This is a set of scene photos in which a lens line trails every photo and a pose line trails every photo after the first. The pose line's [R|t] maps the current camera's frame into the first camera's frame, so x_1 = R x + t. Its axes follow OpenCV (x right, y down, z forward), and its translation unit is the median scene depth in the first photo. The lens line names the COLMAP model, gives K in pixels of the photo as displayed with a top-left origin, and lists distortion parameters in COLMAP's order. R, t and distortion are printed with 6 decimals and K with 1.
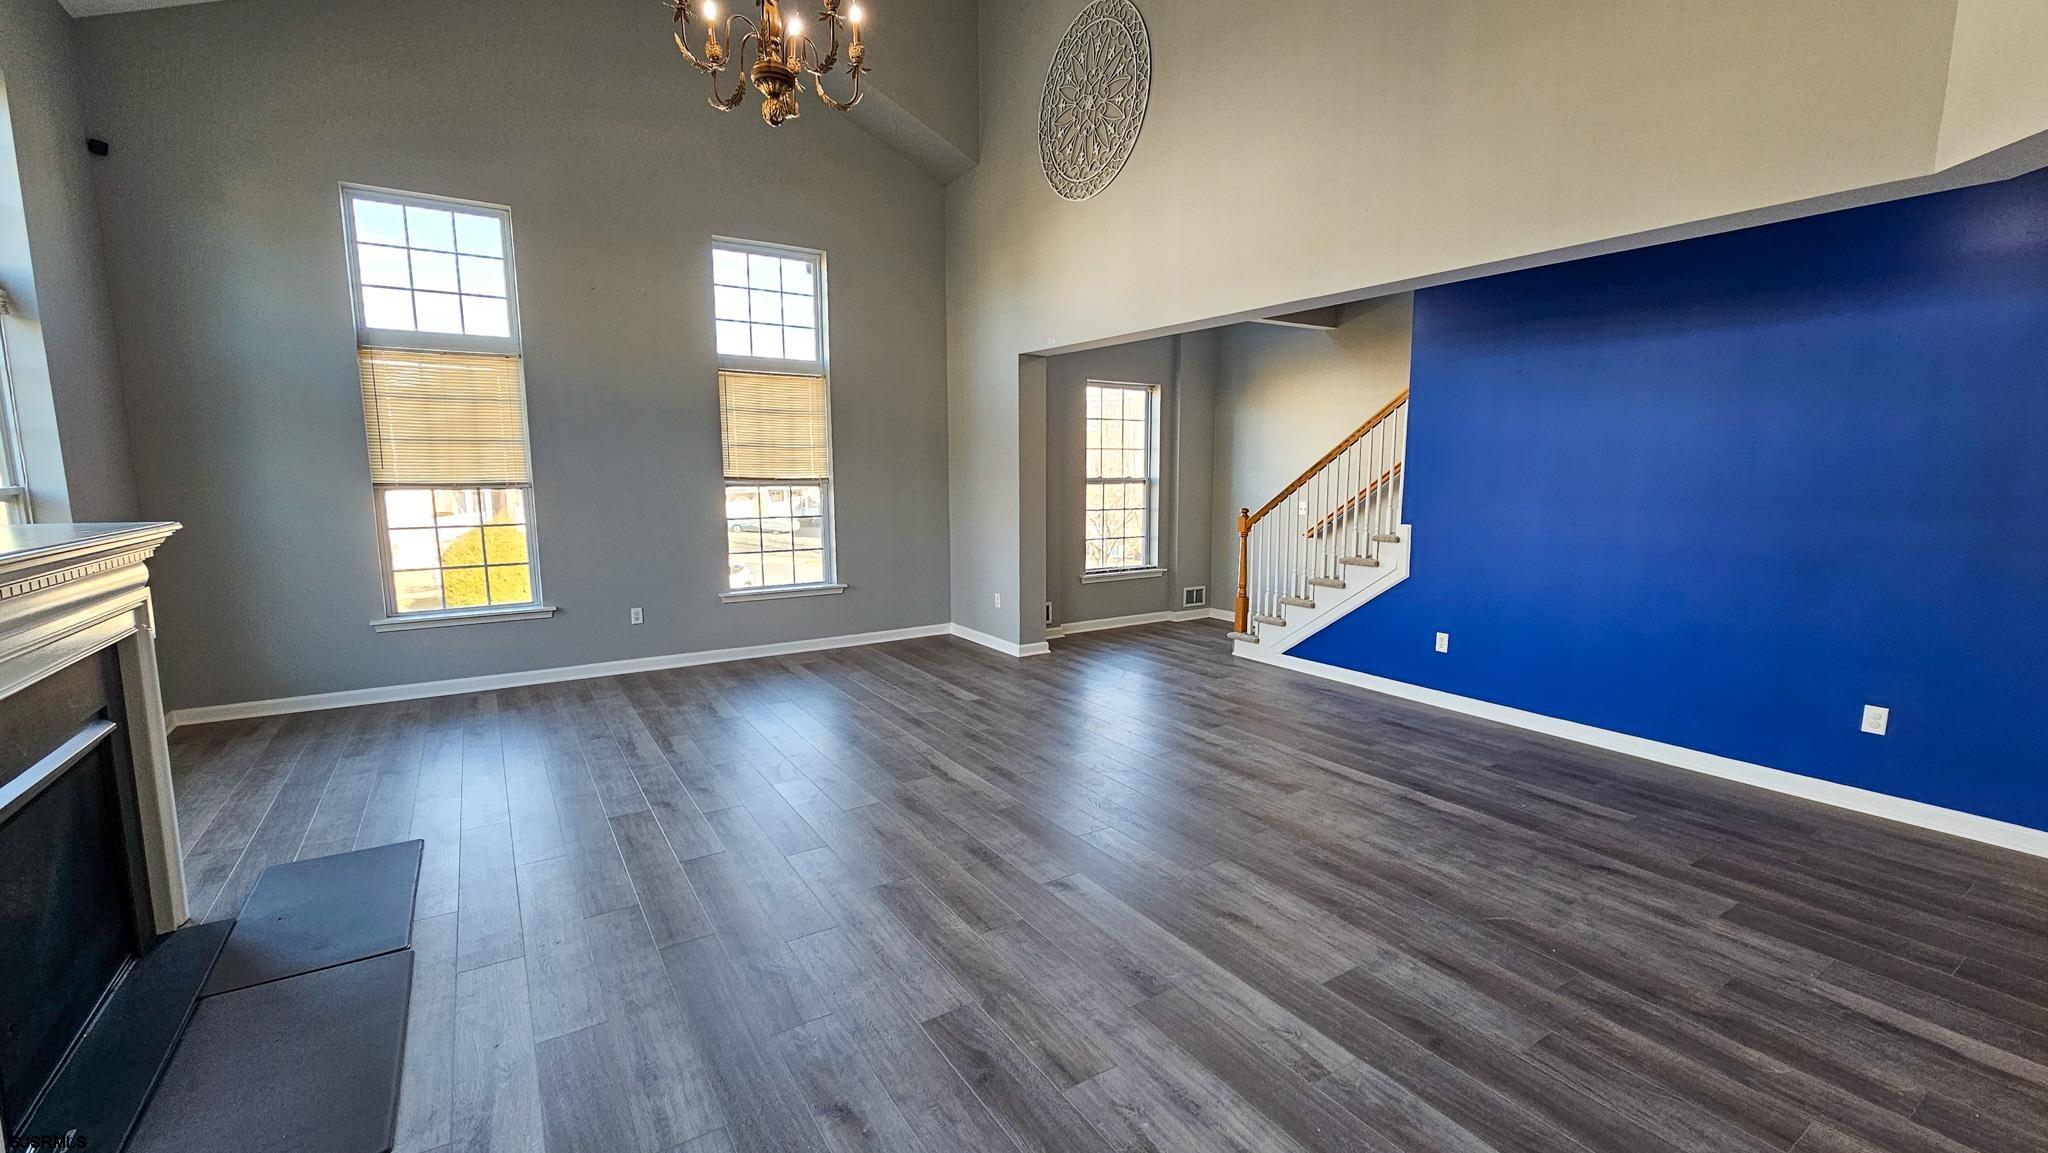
lens RADIAL K [[854.3, 0, 1028.5], [0, 854.3, 580.2], [0, 0, 1]] dist [0.000269, 0.000735]
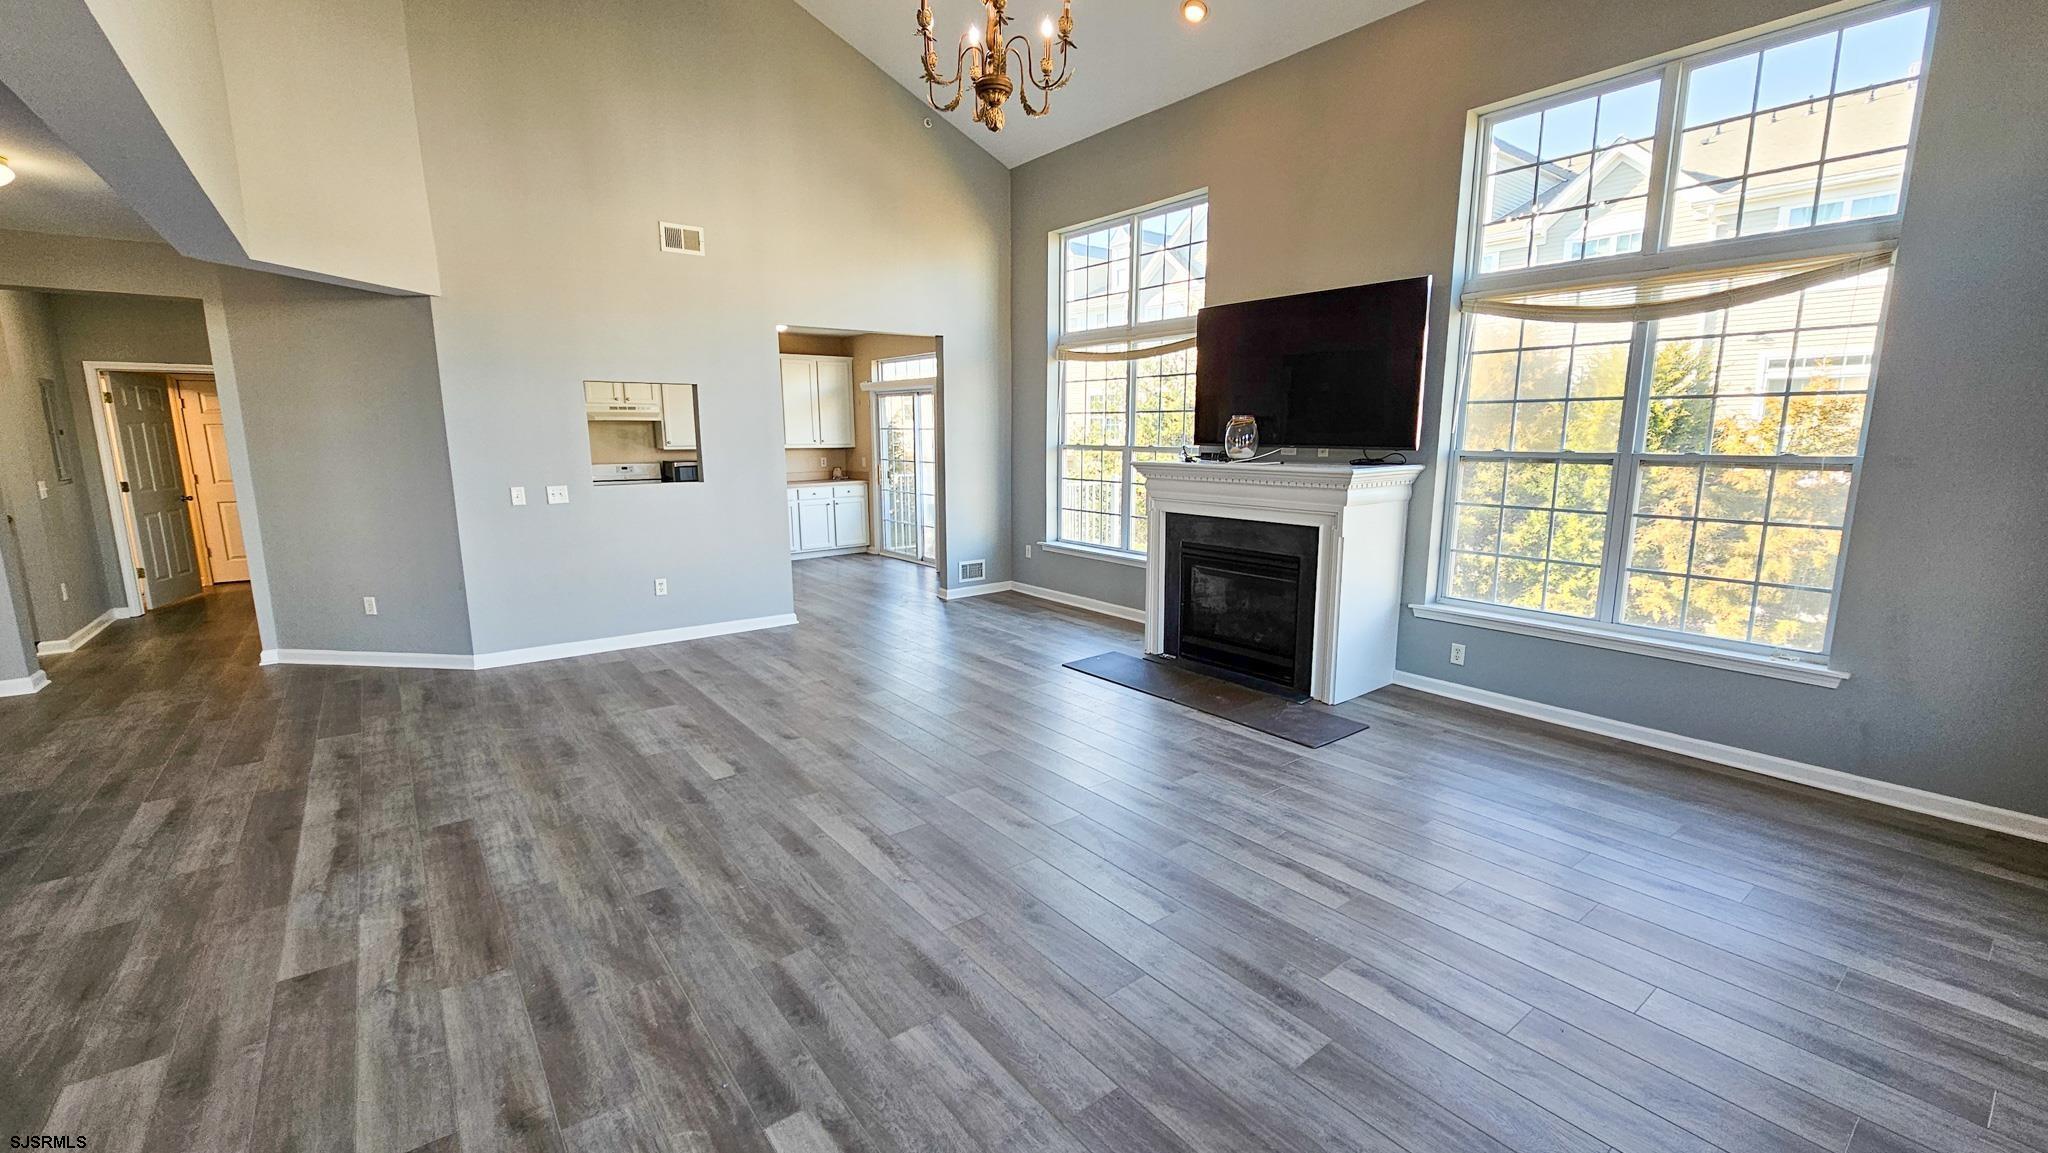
lens RADIAL K [[839.0, 0, 1035.1], [0, 839.0, 578.7], [0, 0, 1]] dist [0.002071, 0.000539]
pose [[-0.995944, 0.015839, -0.088568, -0.153783], [-0.011466, 0.954014, 0.299542, -0.193011], [0.089239, 0.299343, -0.949963, 1.427337]]
